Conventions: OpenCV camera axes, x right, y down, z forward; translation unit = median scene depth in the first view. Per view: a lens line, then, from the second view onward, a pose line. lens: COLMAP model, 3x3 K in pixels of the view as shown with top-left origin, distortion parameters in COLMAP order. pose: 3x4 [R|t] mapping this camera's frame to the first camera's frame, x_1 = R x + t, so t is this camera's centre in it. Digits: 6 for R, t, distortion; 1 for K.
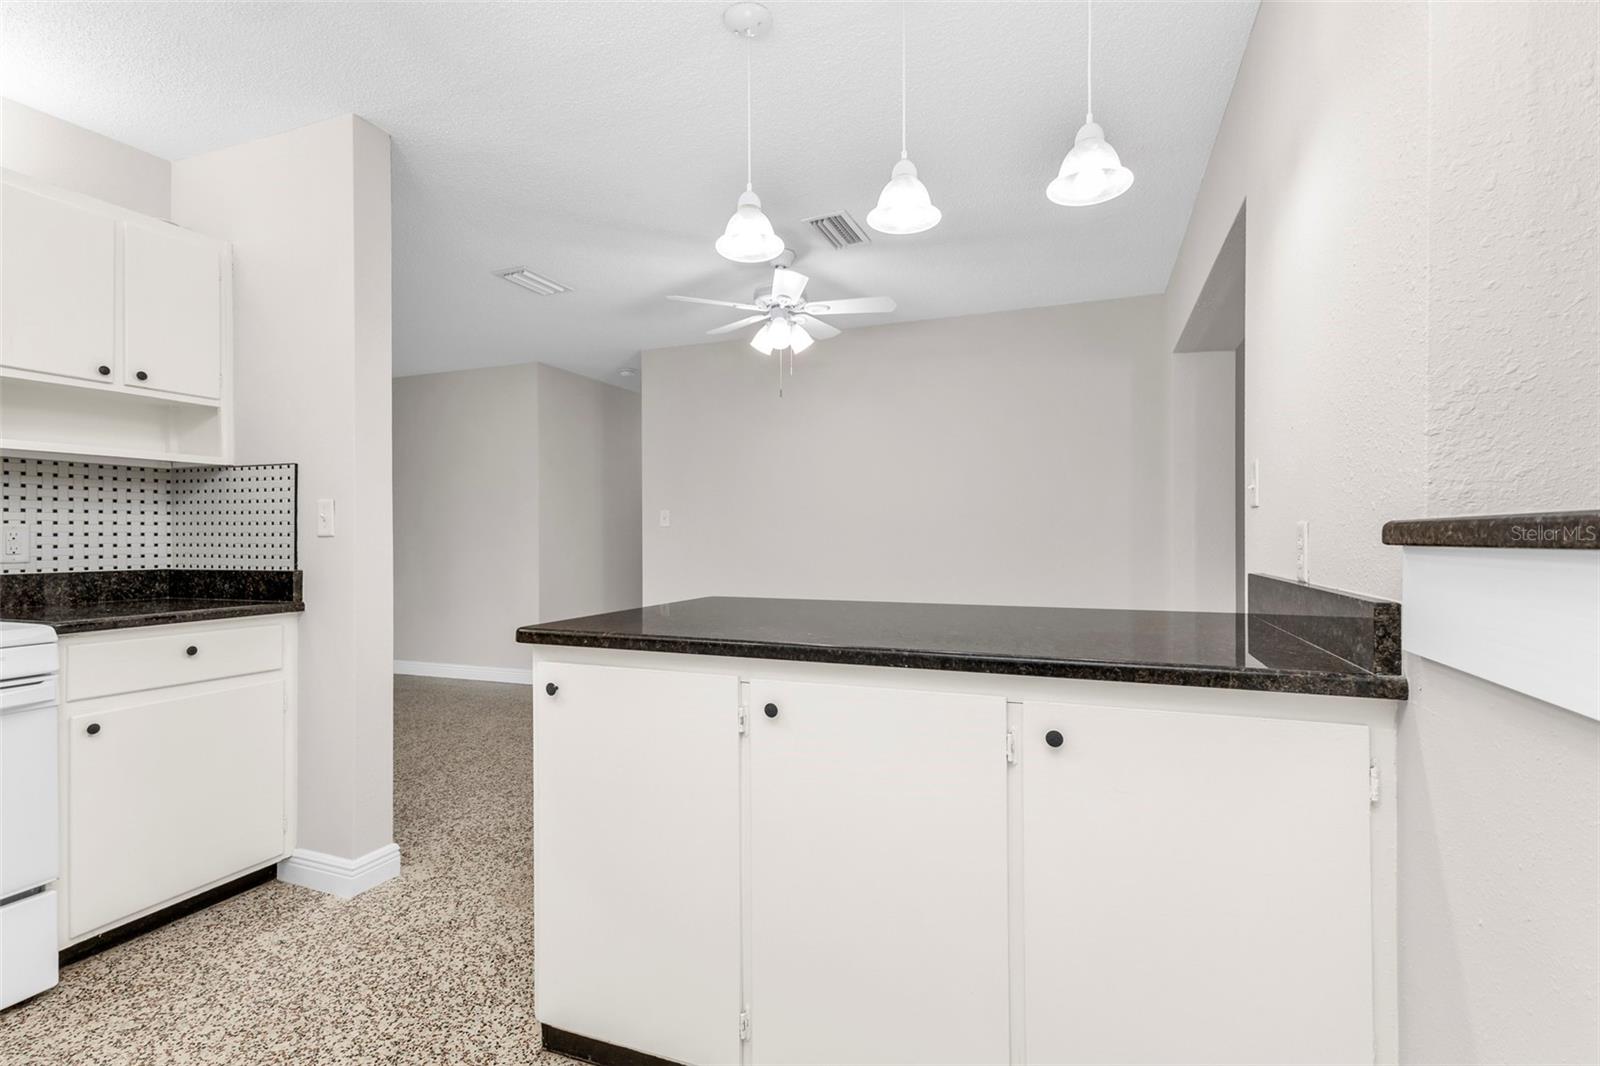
lens RADIAL K [[698.0, 0, 808.9], [0, 698.0, 538.1], [0, 0, 1]] dist [0.002482, 0.000264]
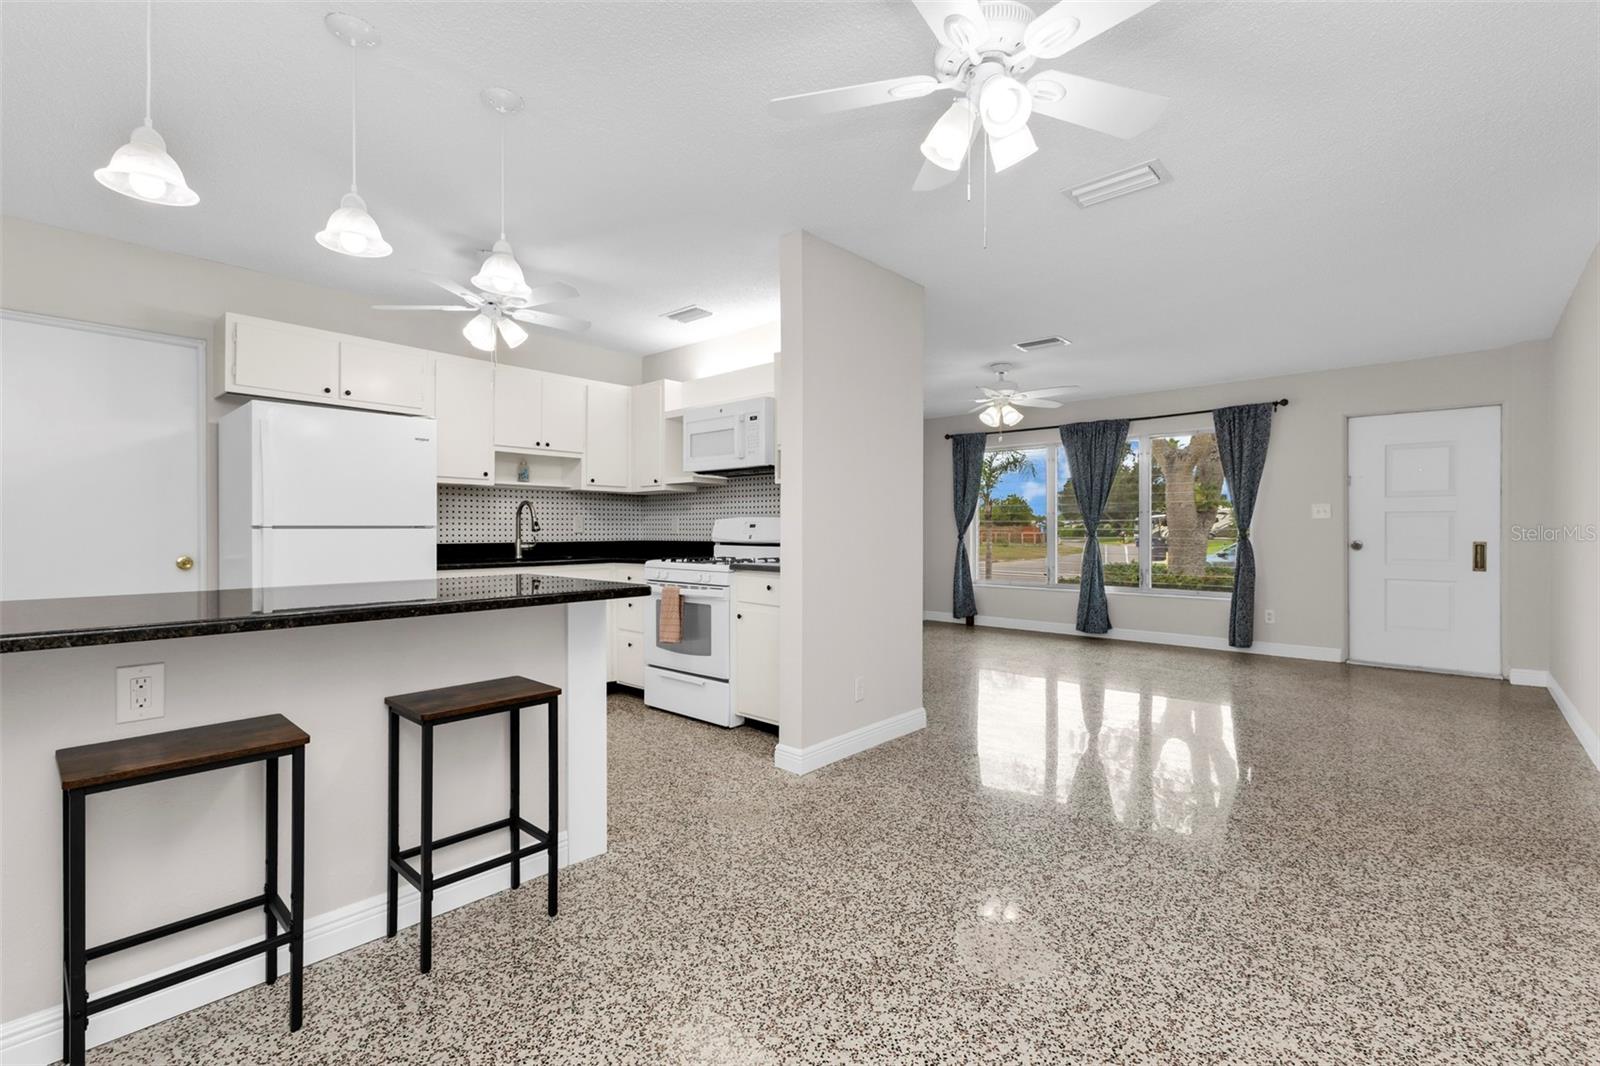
lens RADIAL K [[713.3, 0, 806.1], [0, 713.3, 529.4], [0, 0, 1]] dist [0.010095, -0.000706]
pose [[-0.355890, 0.006026, -0.934509, 0.795072], [-0.003058, 0.999966, 0.007613, -0.004535], [0.934523, 0.005567, -0.355859, 1.708971]]
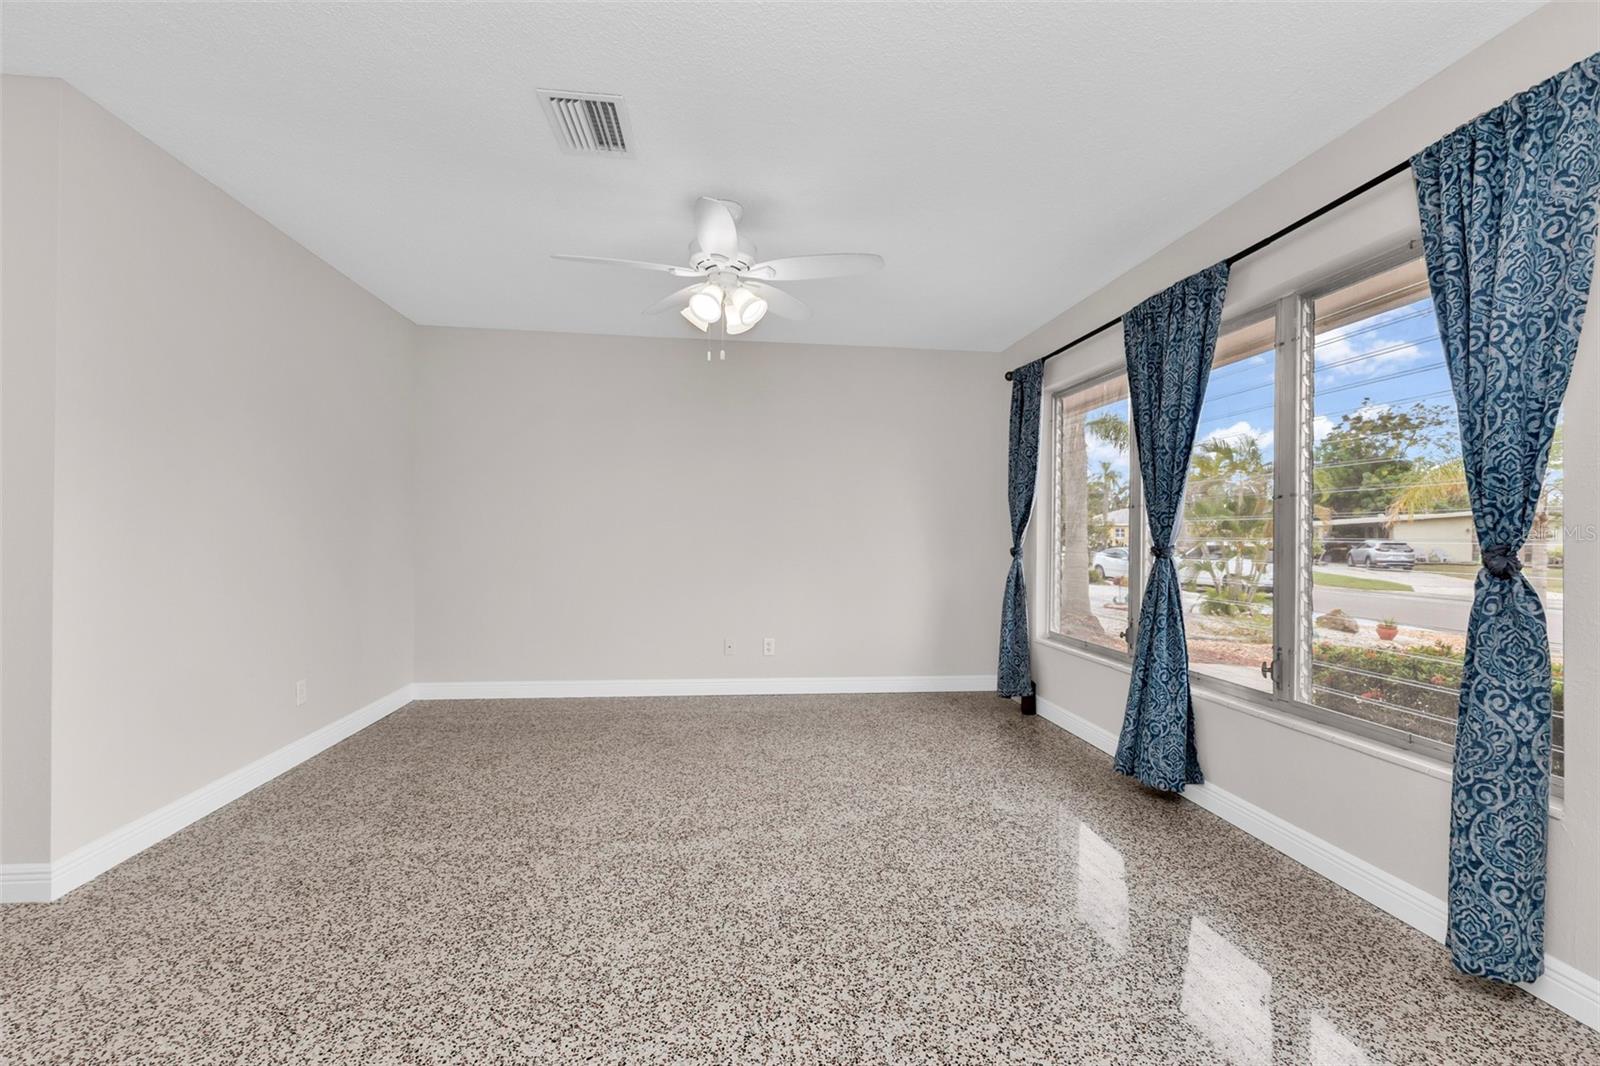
lens RADIAL K [[713.3, 0, 777.3], [0, 713.3, 532.1], [0, 0, 1]] dist [0.010095, -0.000706]
pose [[-0.889622, -0.002897, -0.456689, -1.536254], [-0.005643, 0.999973, 0.004649, 0.001571], [0.456663, 0.006713, -0.889614, 2.706765]]
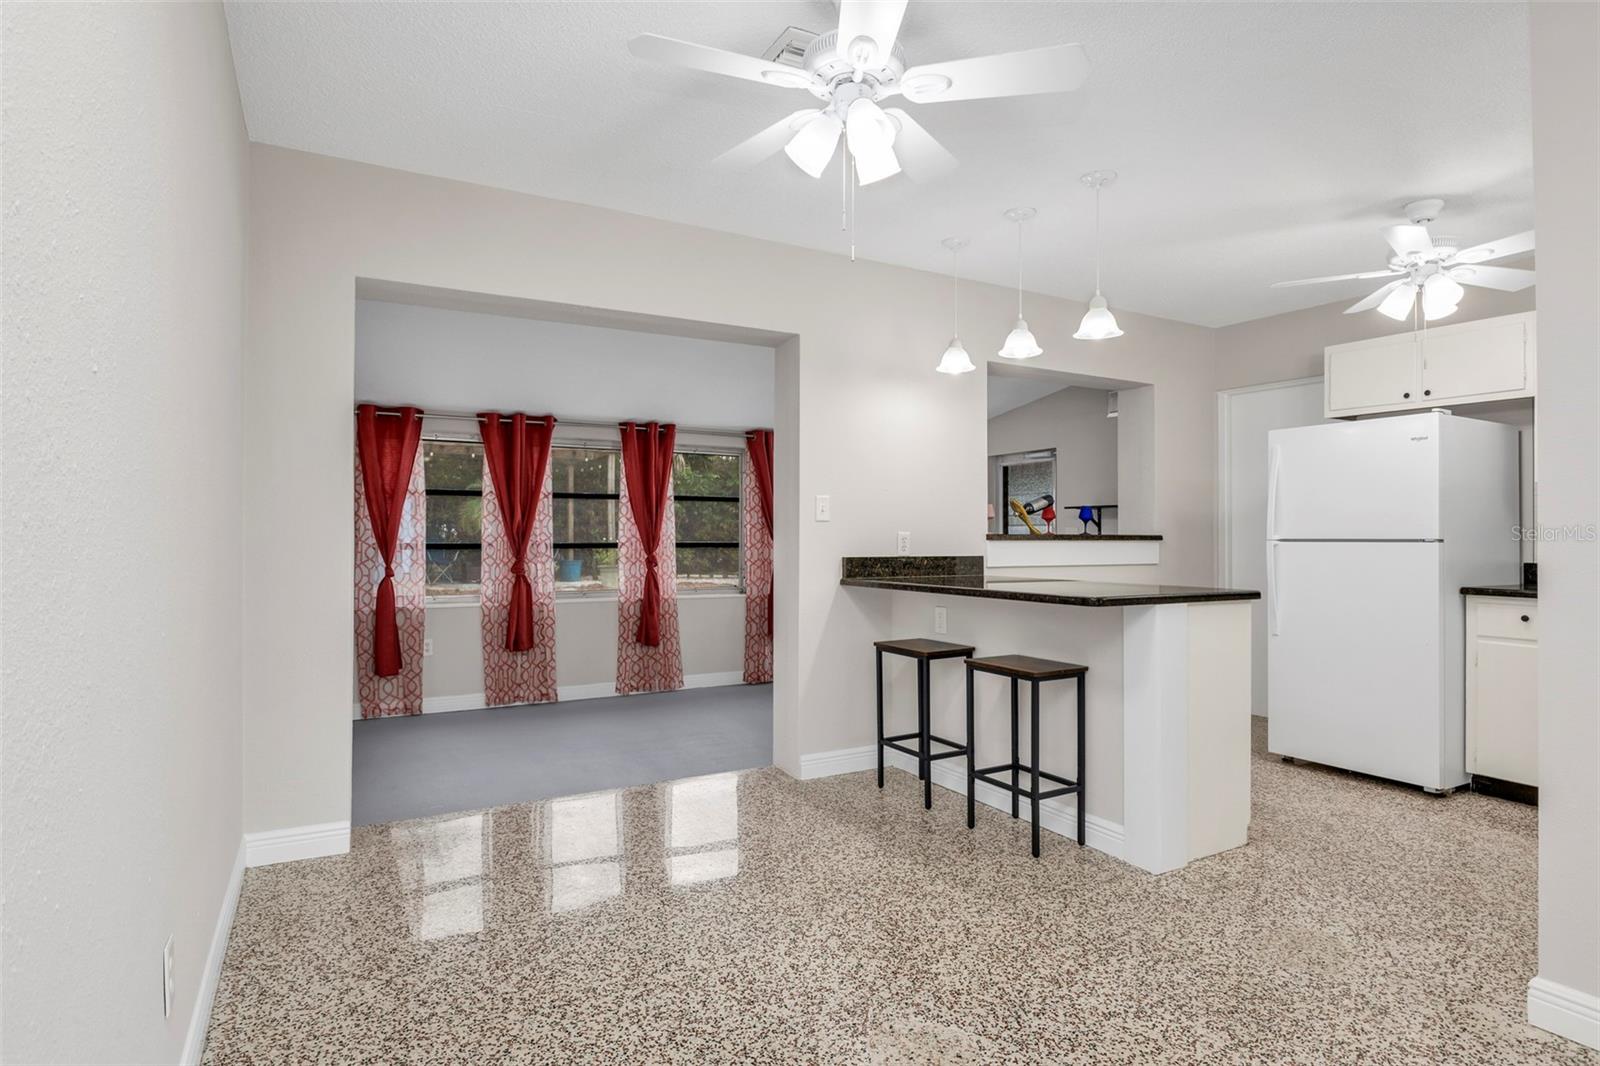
lens RADIAL K [[851.9, 0, 796.2], [0, 851.9, 521.0], [0, 0, 1]] dist [-0.009086, -0.001504]
pose [[-0.764757, 0.015092, 0.644142, -0.654302], [0.003277, 0.999804, -0.019535, -0.005079], [-0.644311, -0.012828, -0.764656, 2.416032]]
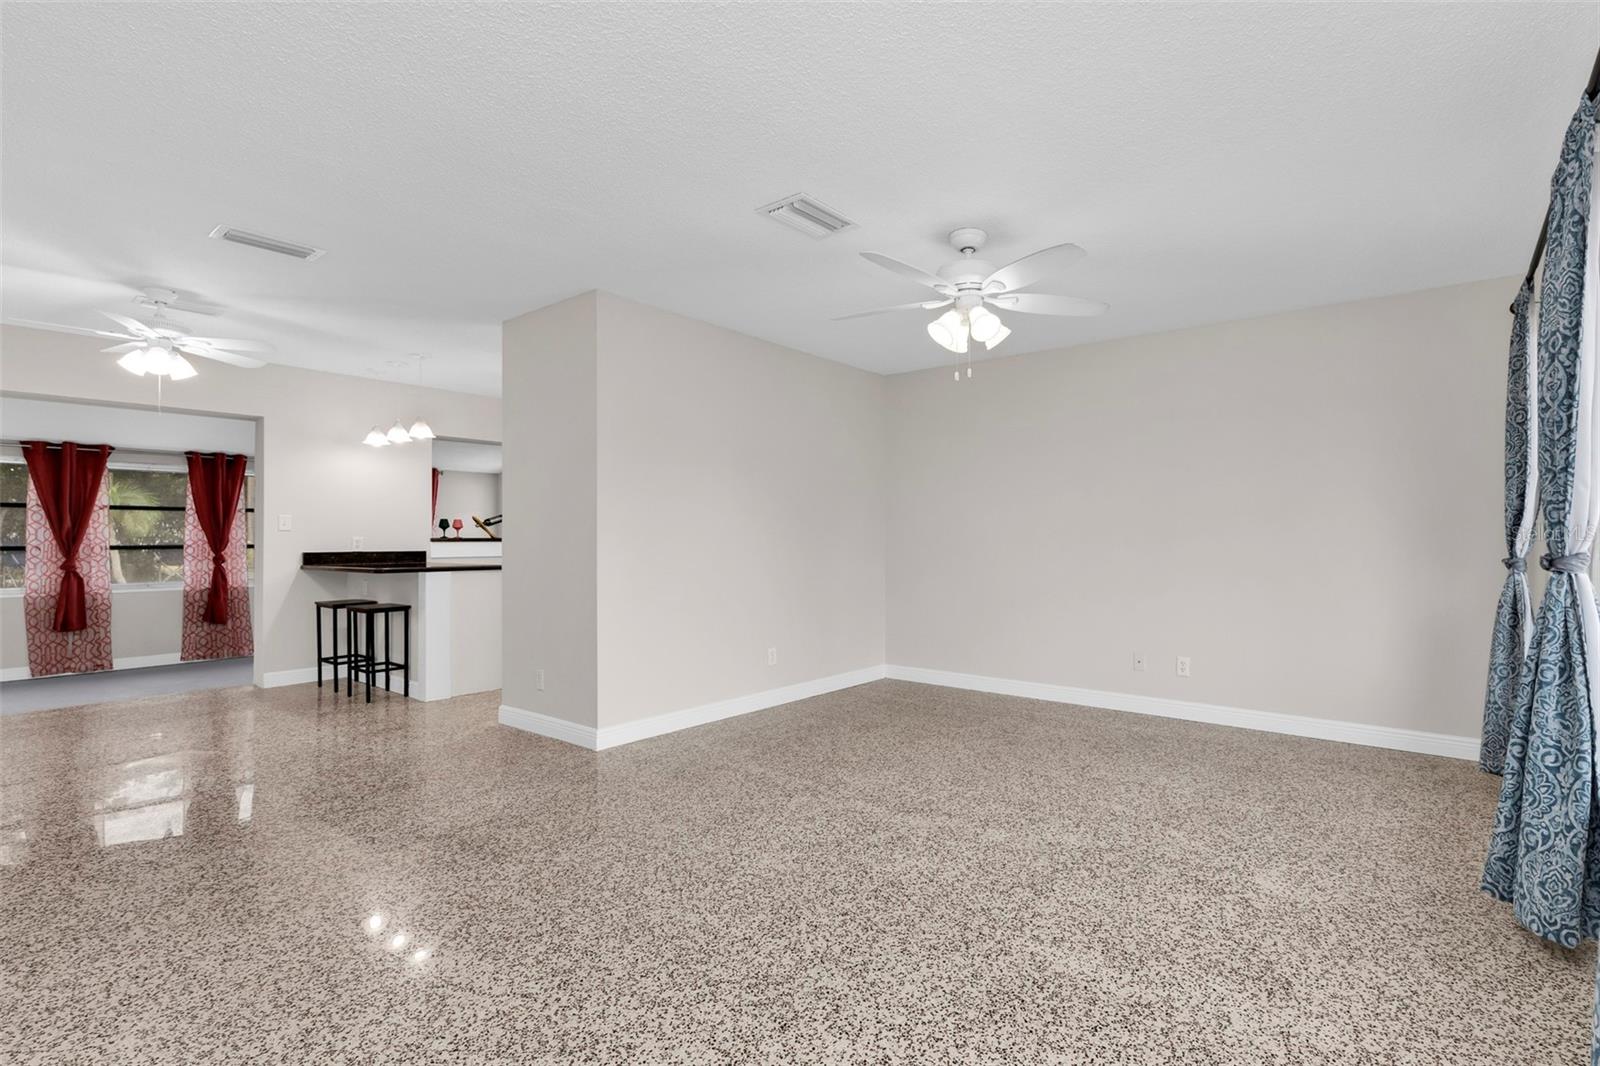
lens RADIAL K [[713.3, 0, 862.8], [0, 713.3, 530.6], [0, 0, 1]] dist [0.010095, -0.000706]
pose [[-0.963383, 0.010299, 0.267931, -2.296242], [0.007563, 0.999908, -0.011241, 0.006860], [-0.268022, -0.008803, -0.963373, 2.912512]]
